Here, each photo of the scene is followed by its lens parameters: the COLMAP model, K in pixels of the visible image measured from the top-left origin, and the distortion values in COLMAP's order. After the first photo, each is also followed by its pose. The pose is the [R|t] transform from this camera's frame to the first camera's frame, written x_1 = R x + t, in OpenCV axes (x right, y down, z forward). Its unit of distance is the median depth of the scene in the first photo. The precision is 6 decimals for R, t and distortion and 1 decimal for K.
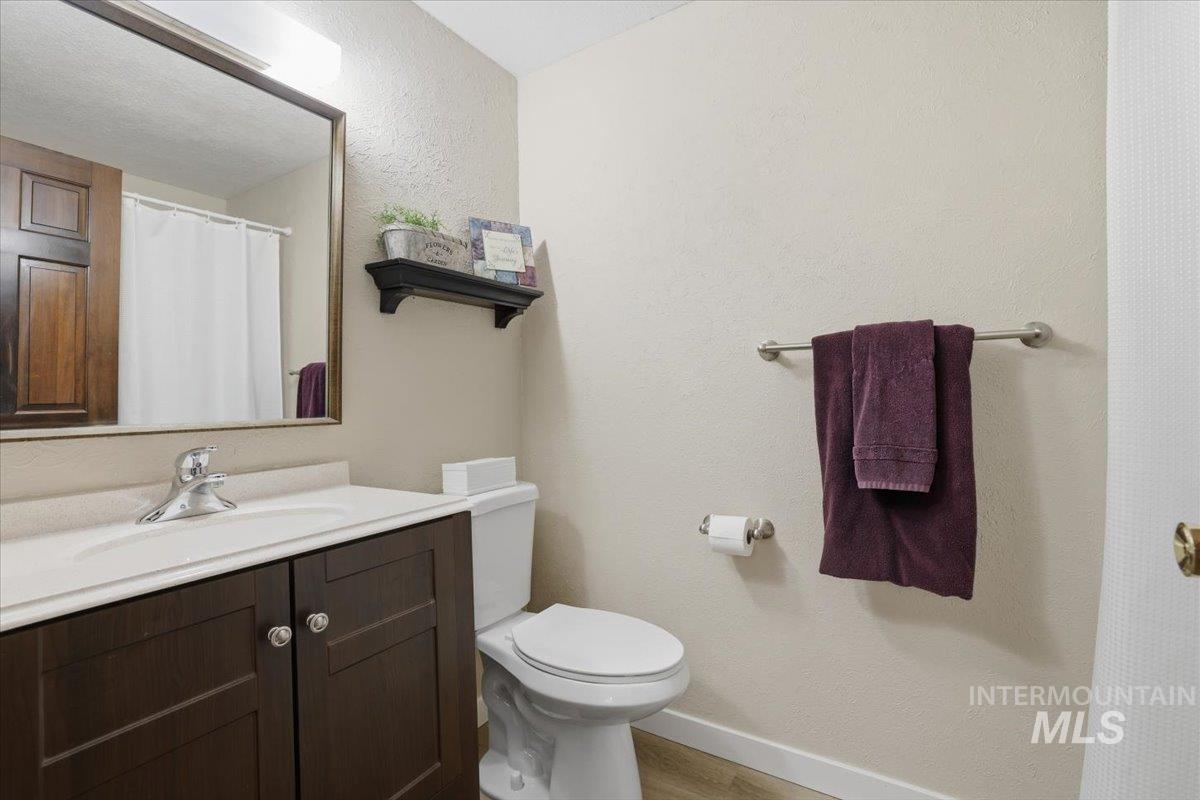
lens RADIAL K [[526.6, 0, 592.8], [0, 526.6, 380.9], [0, 0, 1]] dist [-0.042050, 0.012290]
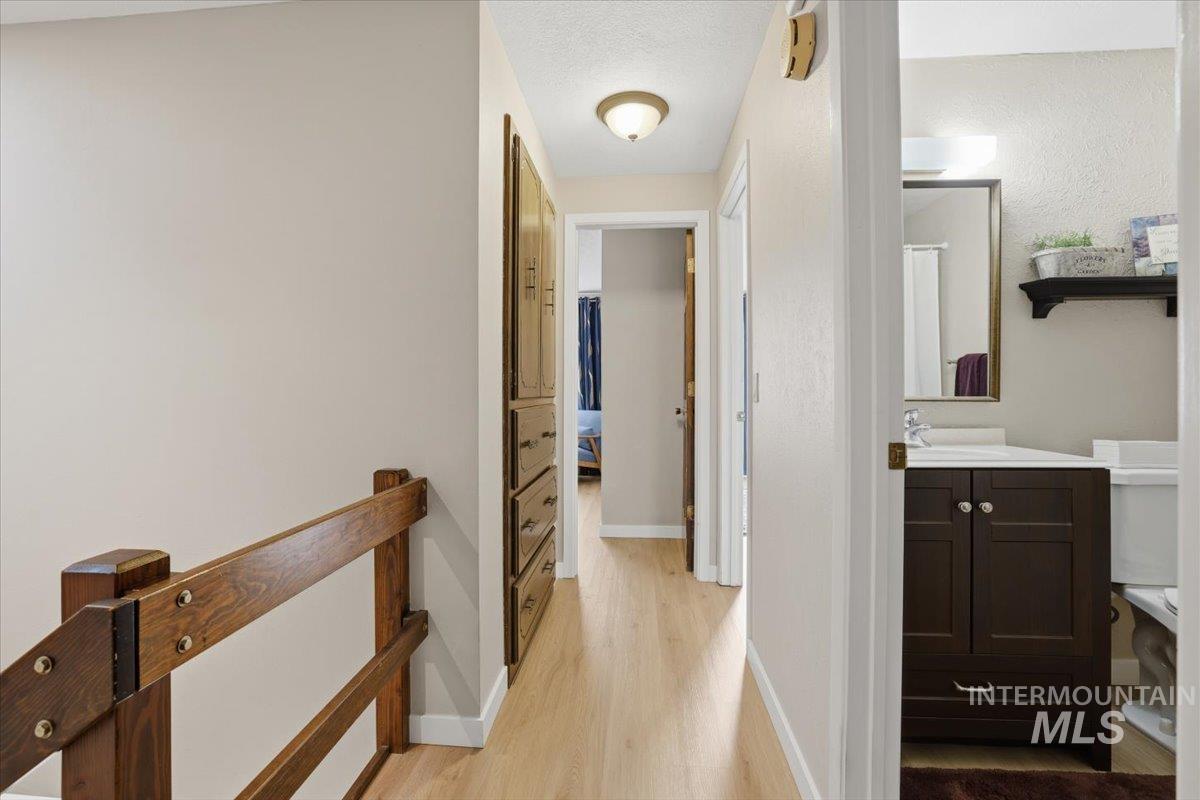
lens RADIAL K [[526.6, 0, 592.8], [0, 526.6, 380.9], [0, 0, 1]] dist [-0.042050, 0.012290]
pose [[0.449210, 0.020911, -0.893182, 0.256731], [0.020128, 0.999235, 0.033517, -0.040015], [0.893200, -0.033034, 0.448445, -0.580421]]
